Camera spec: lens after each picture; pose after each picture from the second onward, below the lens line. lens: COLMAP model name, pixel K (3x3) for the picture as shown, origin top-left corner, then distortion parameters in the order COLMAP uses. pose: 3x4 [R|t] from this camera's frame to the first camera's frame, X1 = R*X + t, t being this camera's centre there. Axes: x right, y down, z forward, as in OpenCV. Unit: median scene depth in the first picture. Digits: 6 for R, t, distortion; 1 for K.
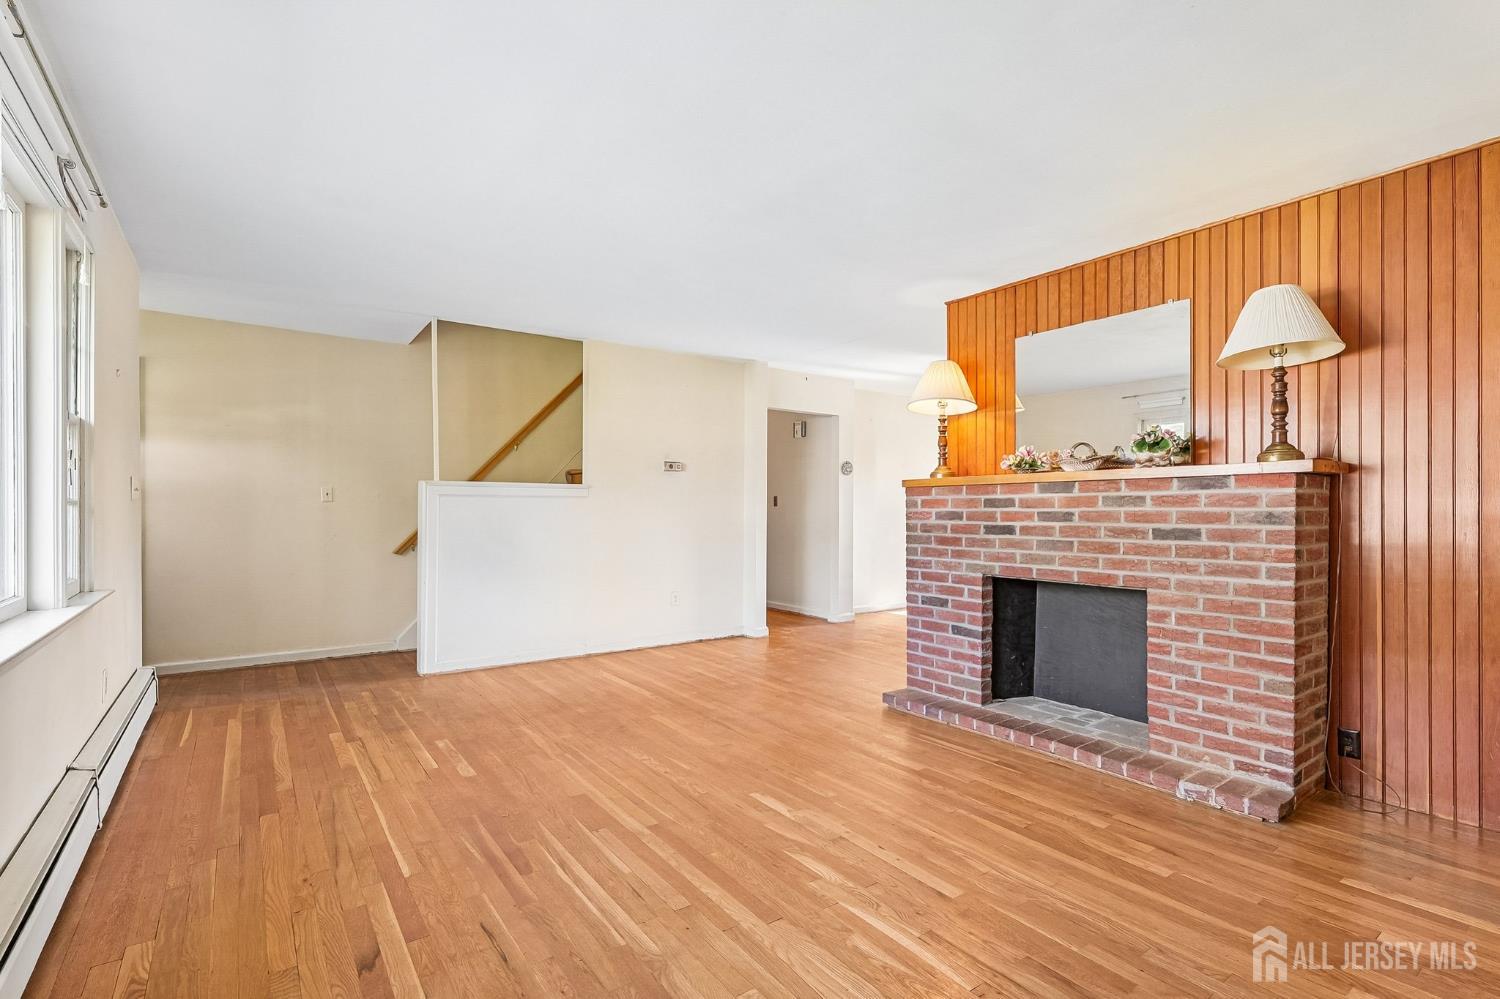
lens RADIAL K [[694.7, 0, 763.8], [0, 694.7, 505.4], [0, 0, 1]] dist [-0.000750, -0.001696]
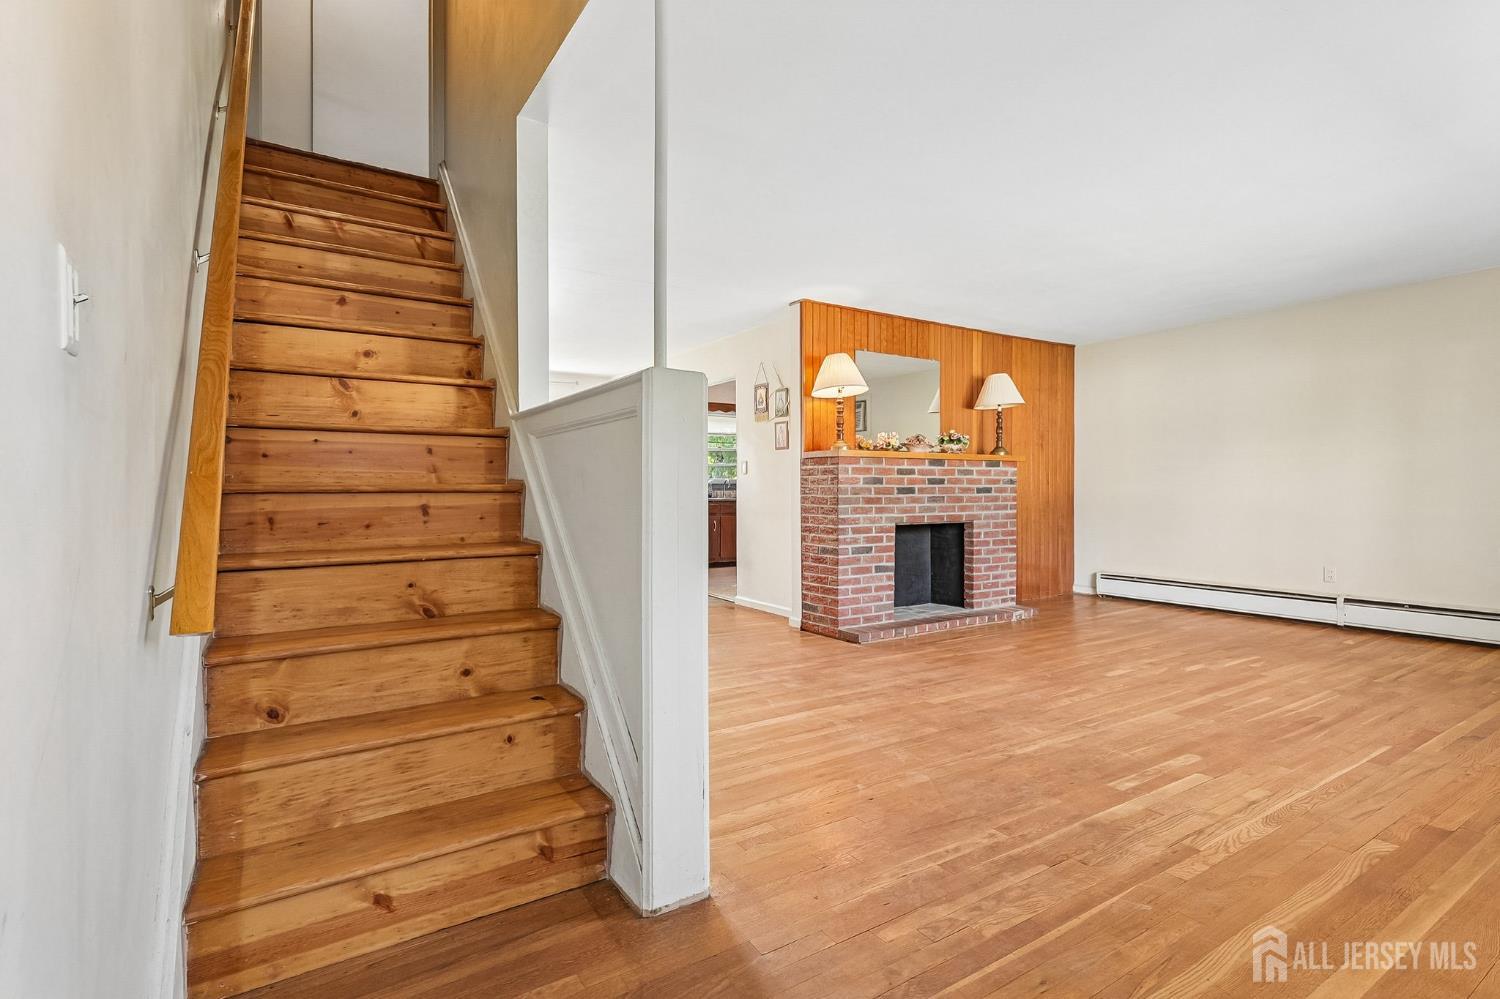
lens RADIAL K [[694.7, 0, 739.4], [0, 694.7, 499.8], [0, 0, 1]] dist [-0.000750, -0.001696]
pose [[0.093846, -0.012523, 0.995508, -1.148270], [-0.001129, 0.999919, 0.012685, 0.037728], [-0.995586, -0.002314, 0.093824, 1.260568]]
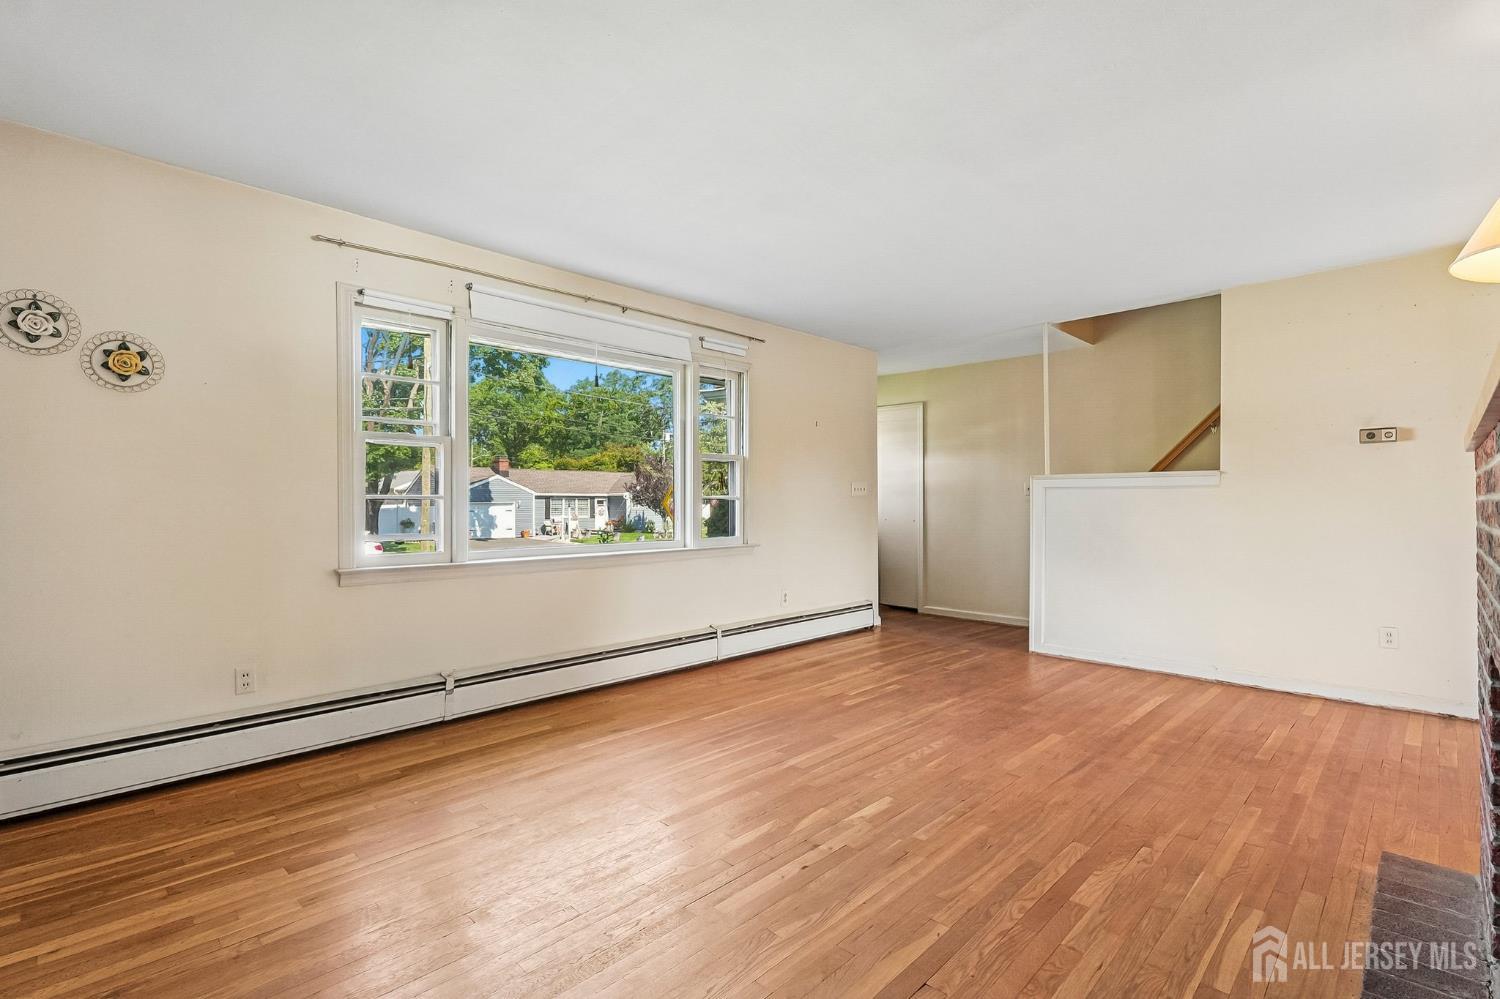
lens RADIAL K [[694.7, 0, 754.4], [0, 694.7, 502.0], [0, 0, 1]] dist [-0.000750, -0.001696]
pose [[0.154409, -0.003797, -0.988000, 0.707871], [0.007151, 0.999971, -0.002726, 0.007985], [0.987981, -0.006644, 0.154432, 0.528439]]
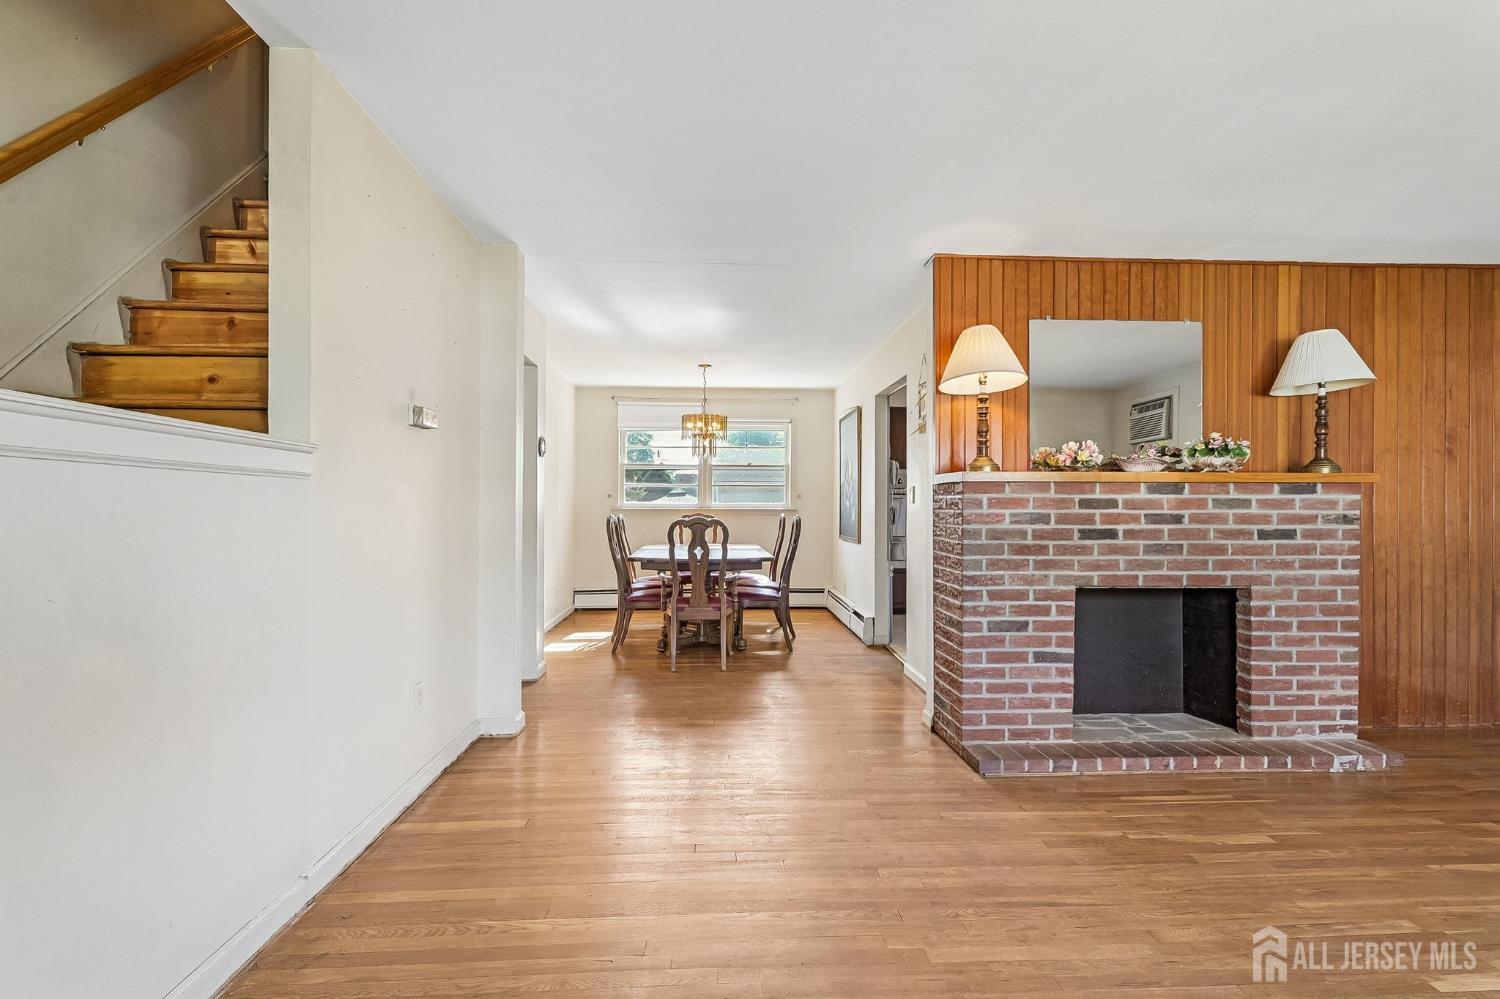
lens RADIAL K [[694.7, 0, 752.0], [0, 694.7, 507.3], [0, 0, 1]] dist [-0.000750, -0.001696]
pose [[0.556089, 0.002423, 0.831119, -0.664471], [-0.008450, 0.999961, 0.002738, 0.002233], [-0.831080, -0.008546, 0.556088, 0.916734]]
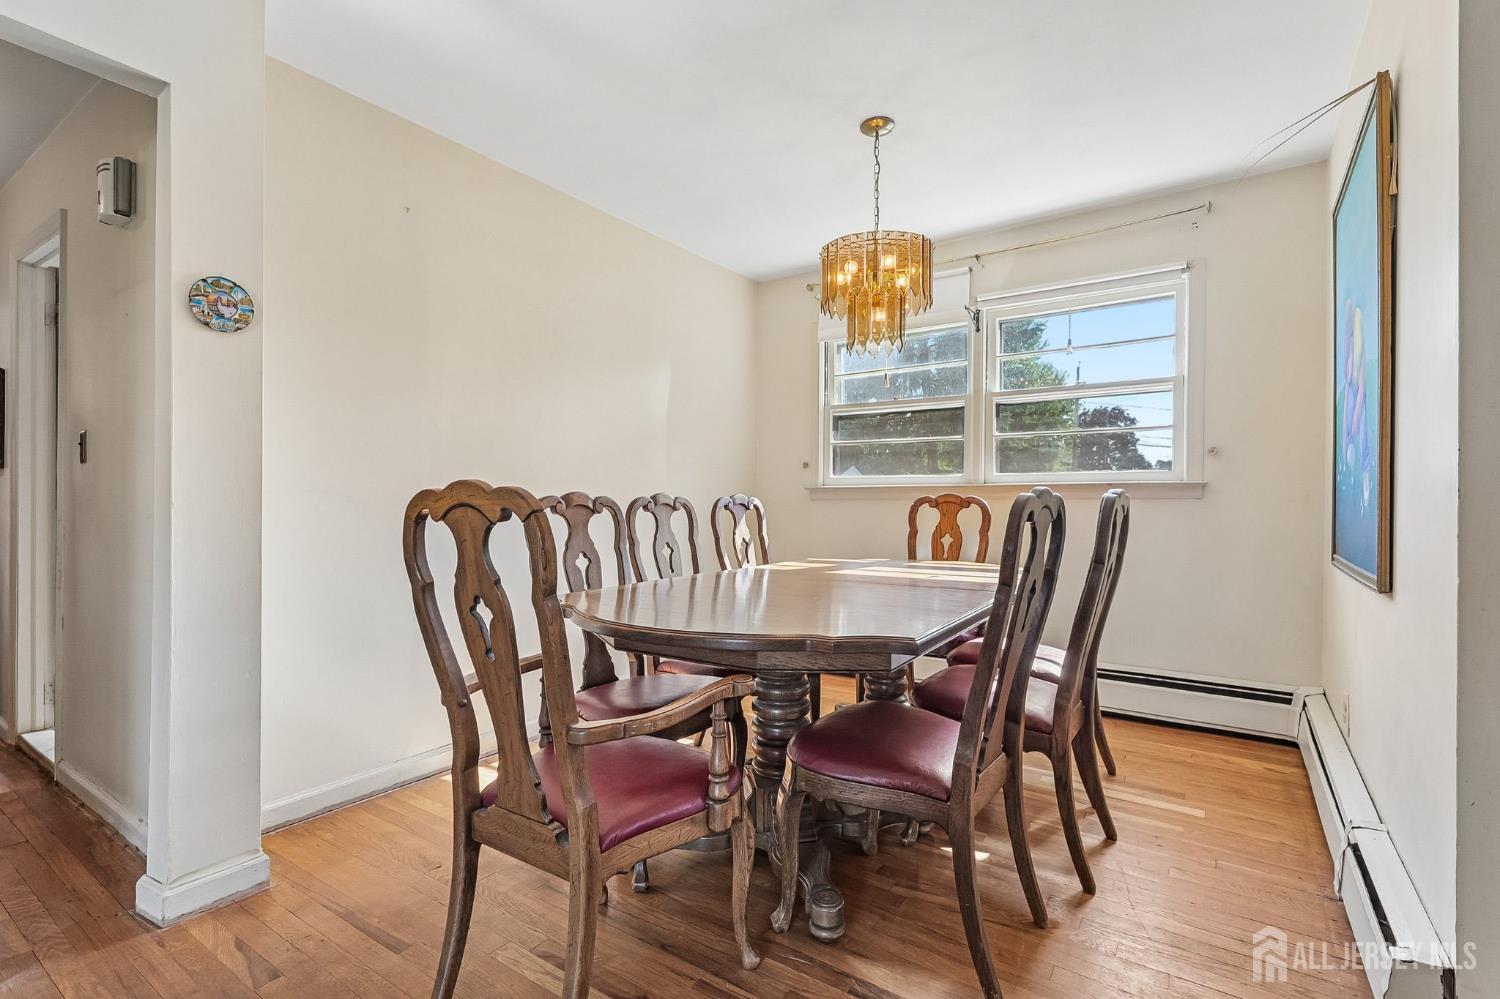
lens RADIAL K [[694.7, 0, 750.4], [0, 694.7, 510.8], [0, 0, 1]] dist [-0.000750, -0.001696]
pose [[0.944782, -0.003002, 0.327685, 0.462636], [-0.003770, 0.999792, 0.020030, 0.035076], [-0.327677, -0.020160, 0.944575, 1.400389]]
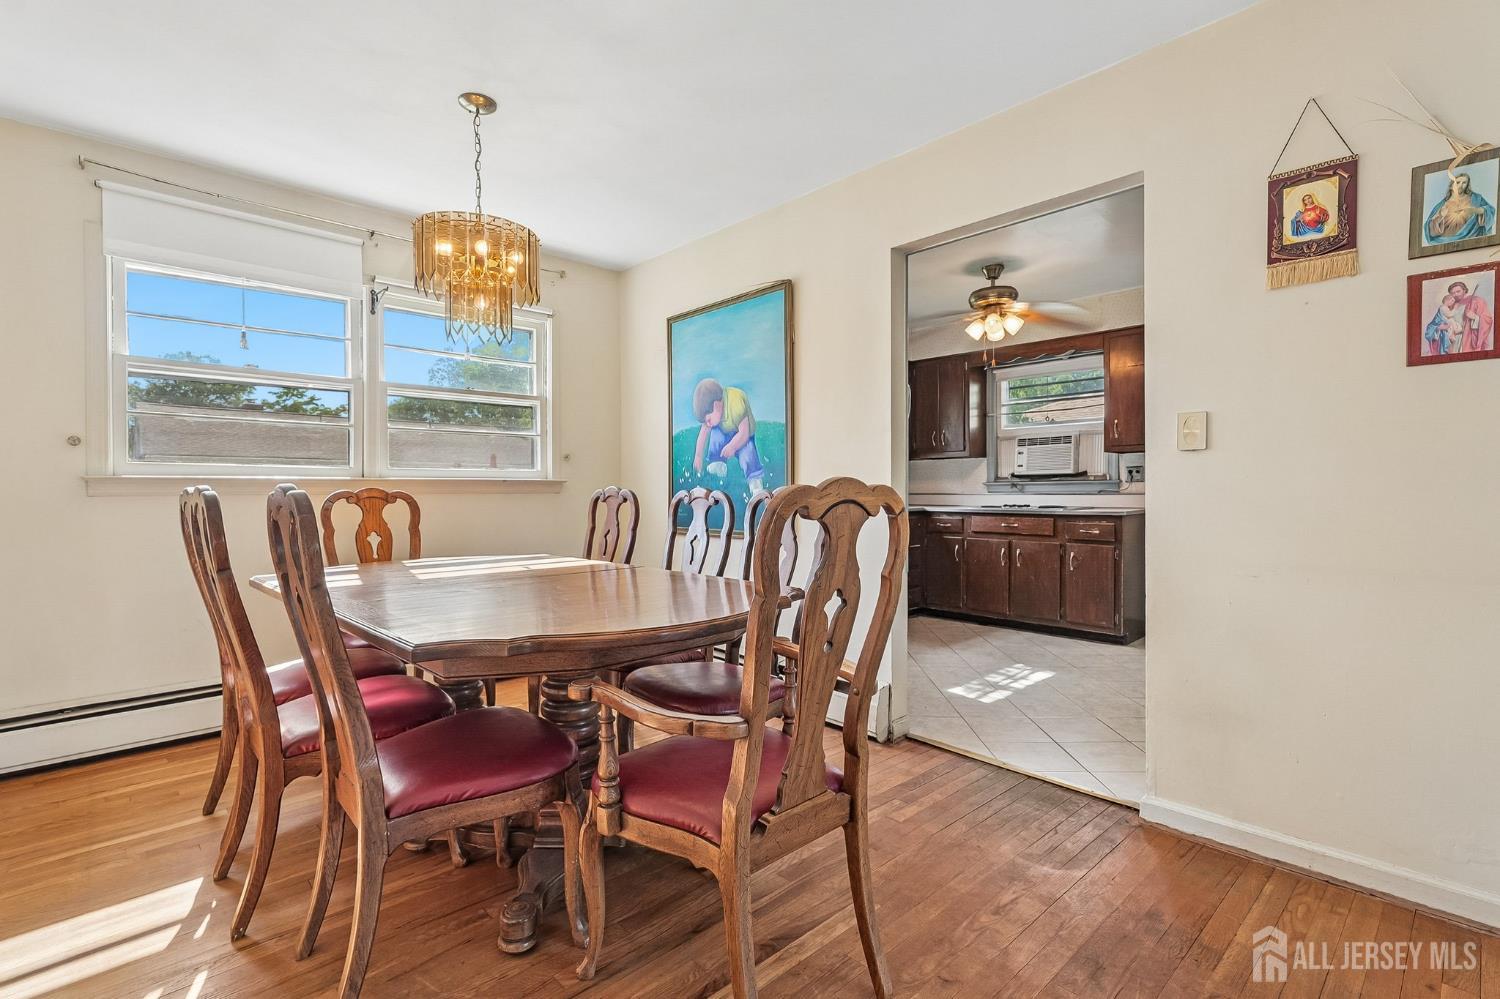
lens RADIAL K [[694.7, 0, 754.3], [0, 694.7, 505.3], [0, 0, 1]] dist [-0.000750, -0.001696]
pose [[-0.115376, -0.017404, 0.993169, 0.075619], [-0.001998, 0.999849, 0.017289, 0.035297], [-0.993320, 0.000011, -0.115393, 1.880094]]
